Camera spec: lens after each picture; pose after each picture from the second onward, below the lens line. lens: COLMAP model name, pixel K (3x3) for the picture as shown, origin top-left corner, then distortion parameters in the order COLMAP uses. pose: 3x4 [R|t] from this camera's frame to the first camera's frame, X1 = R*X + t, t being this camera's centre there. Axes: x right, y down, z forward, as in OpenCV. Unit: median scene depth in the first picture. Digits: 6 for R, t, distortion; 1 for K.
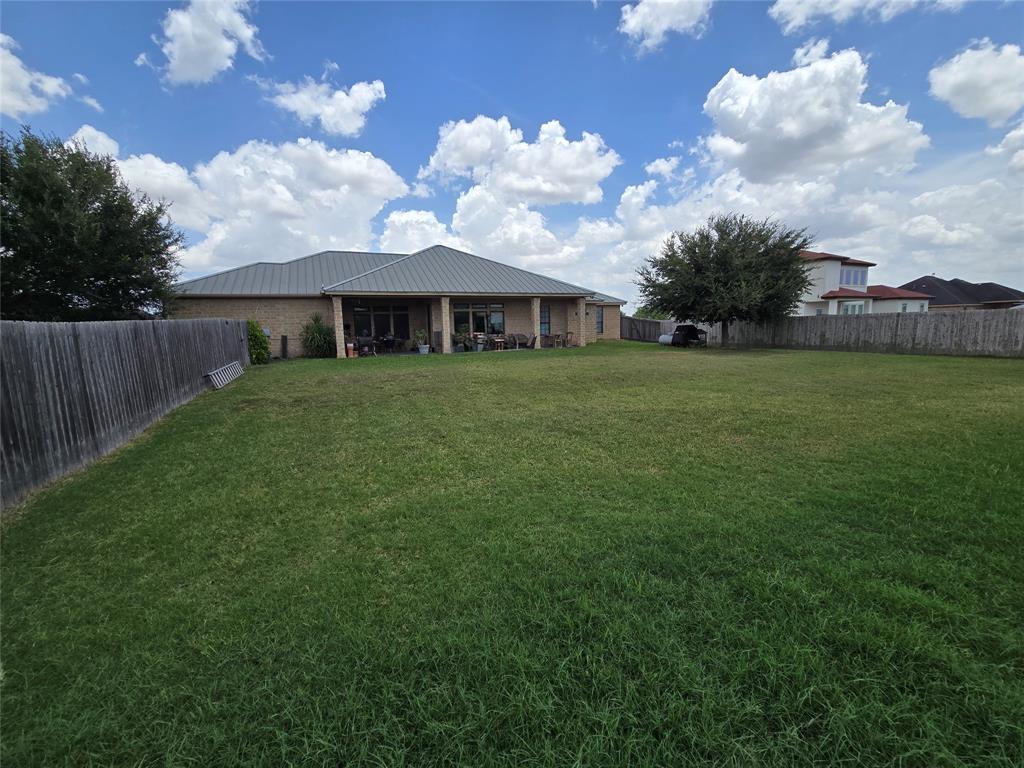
lens RADIAL K [[421.6, 0, 506.1], [0, 421.6, 390.3], [0, 0, 1]] dist [-0.002413, 0.000393]
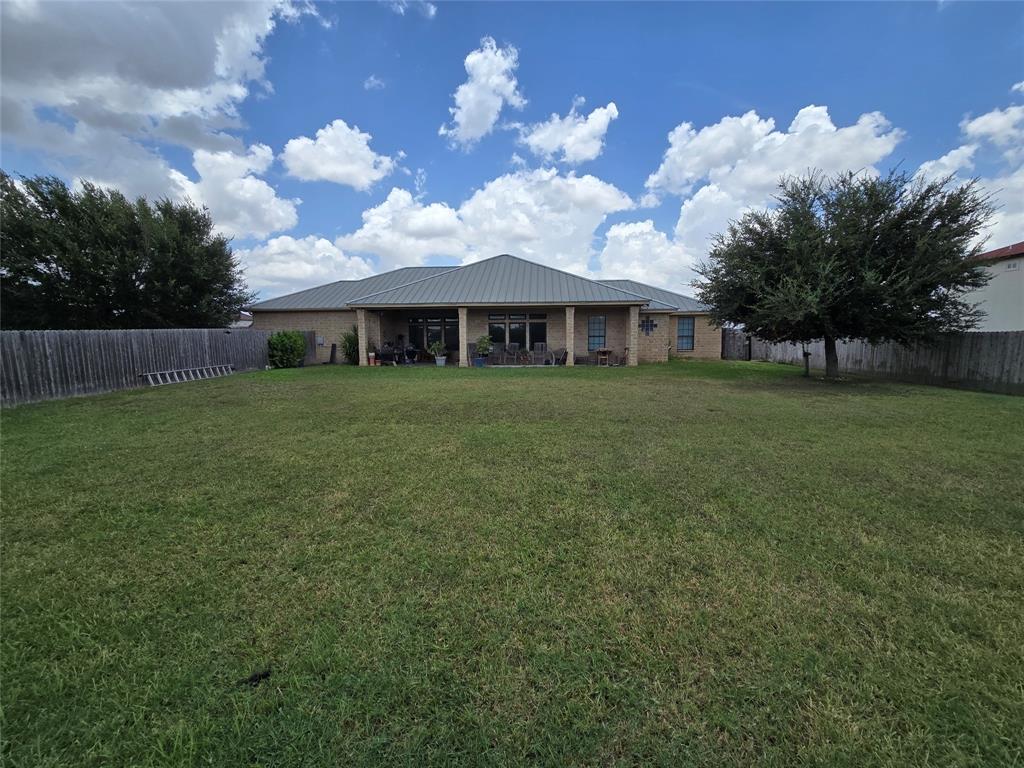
lens RADIAL K [[421.6, 0, 517.5], [0, 421.6, 384.0], [0, 0, 1]] dist [-0.002413, 0.000393]
pose [[0.882741, 0.068100, -0.464898, 0.338663], [-0.086806, 0.996046, -0.018921, -0.032105], [0.461771, 0.057058, 0.885162, 0.169485]]
